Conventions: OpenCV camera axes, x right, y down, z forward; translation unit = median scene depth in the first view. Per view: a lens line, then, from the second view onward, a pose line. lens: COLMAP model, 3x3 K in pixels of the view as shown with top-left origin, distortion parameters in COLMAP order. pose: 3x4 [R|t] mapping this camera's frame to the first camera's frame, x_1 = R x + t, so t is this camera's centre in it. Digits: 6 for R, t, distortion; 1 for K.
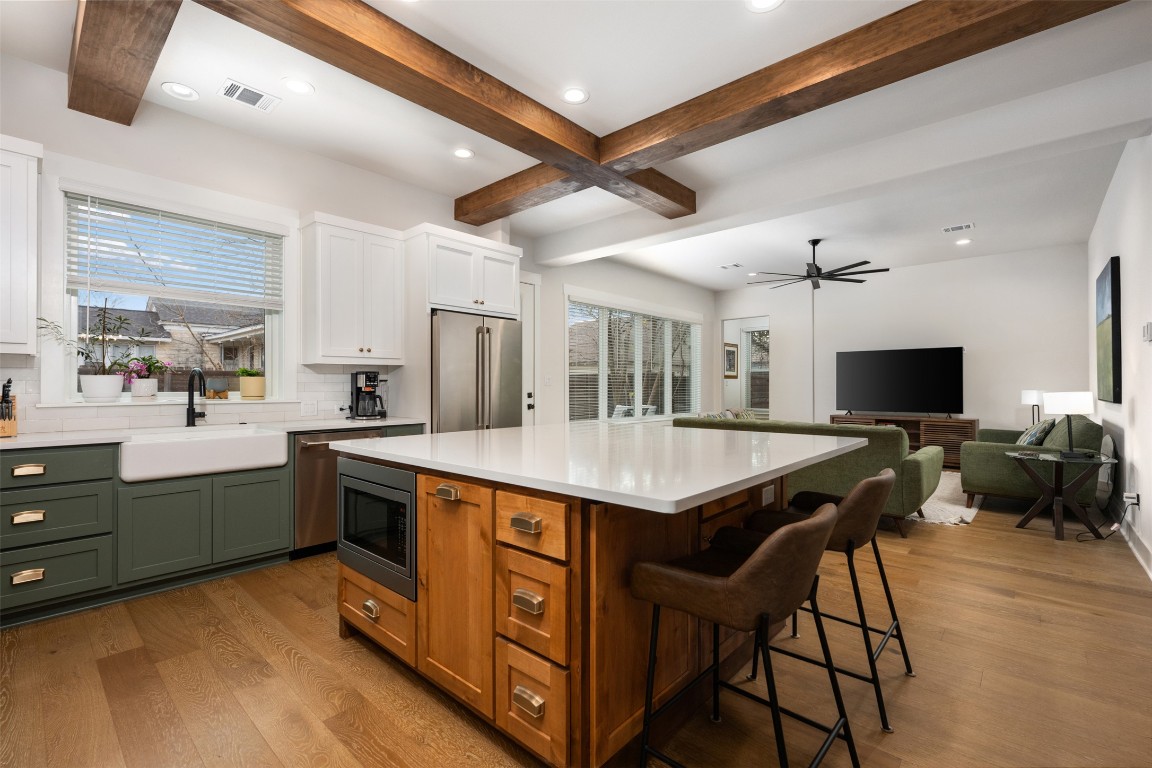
lens RADIAL K [[517.5, 0, 572.3], [0, 517.5, 387.3], [0, 0, 1]] dist [-0.002637, -0.000412]
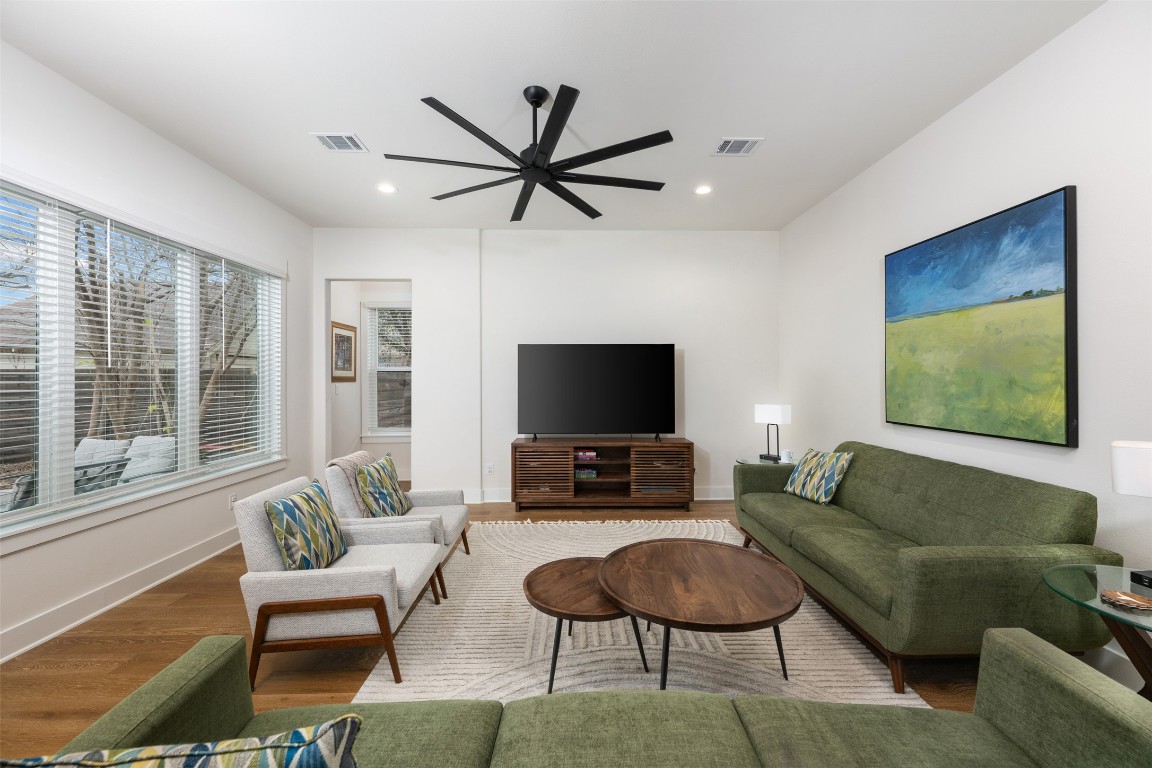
lens RADIAL K [[459.4, 0, 574.0], [0, 459.4, 377.2], [0, 0, 1]] dist [-0.004416, 0.000878]
pose [[0.729947, 0.002353, 0.683500, 0.195180], [0.003119, 0.999972, -0.006773, -0.026020], [-0.683497, 0.007076, 0.729919, 0.610782]]
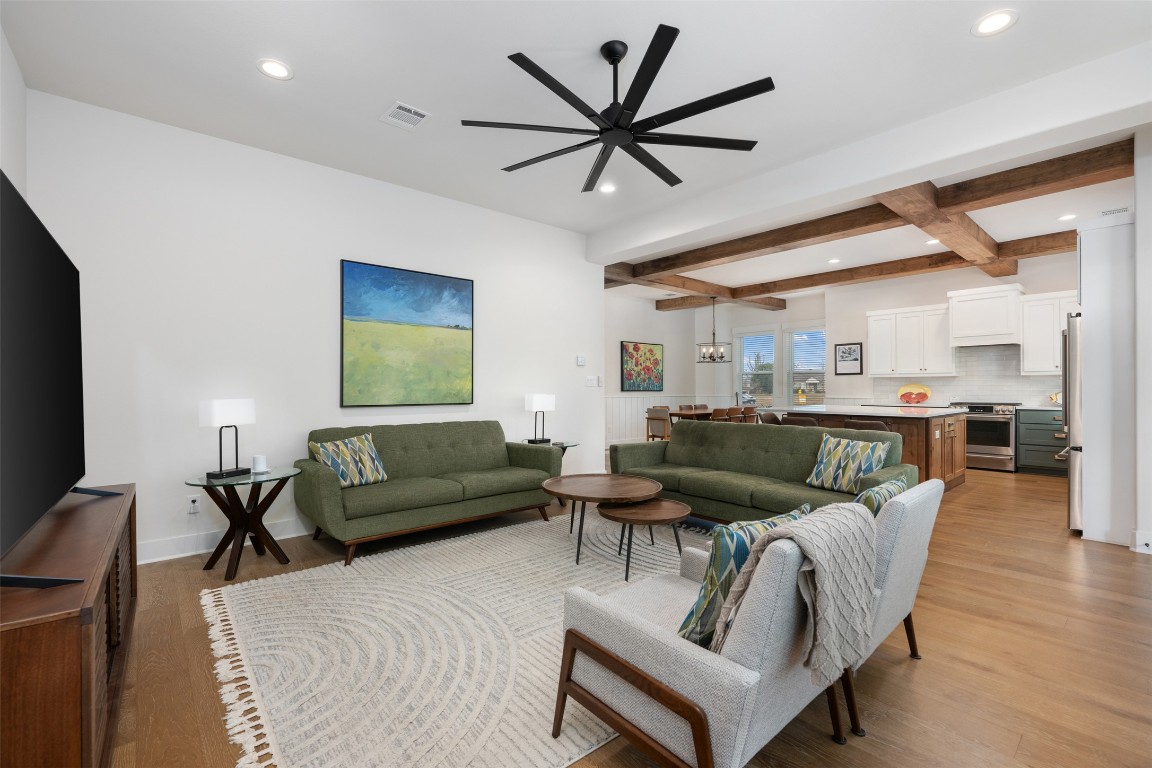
lens RADIAL K [[494.7, 0, 572.1], [0, 494.7, 384.9], [0, 0, 1]] dist [-0.005310, -0.000906]
pose [[-0.990404, 0.002098, 0.138189, 0.401483], [0.001812, 0.999996, -0.002198, -0.006230], [-0.138193, -0.001926, -0.990403, 1.250856]]
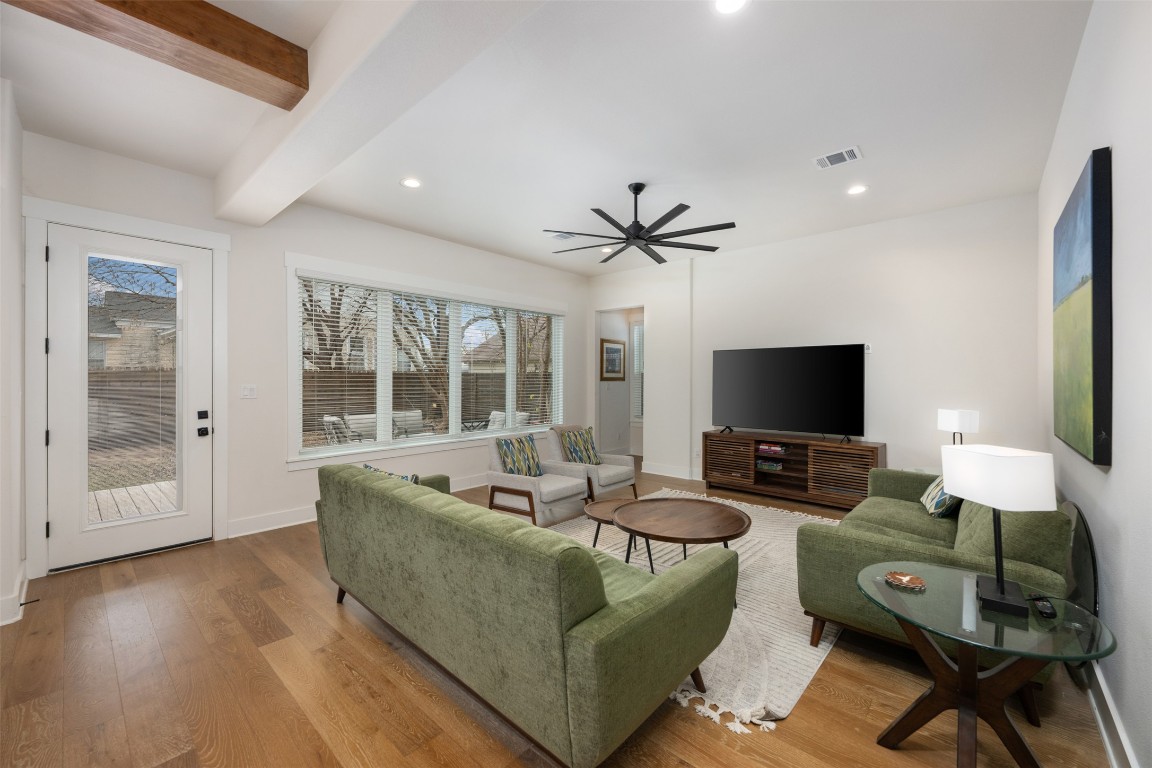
lens RADIAL K [[459.4, 0, 581.2], [0, 459.4, 384.3], [0, 0, 1]] dist [-0.004416, 0.000878]
pose [[0.999987, 0.002473, 0.004405, 0.354985], [-0.002514, 0.999953, 0.009321, -0.026962], [-0.004381, -0.009332, 0.999947, 0.358447]]
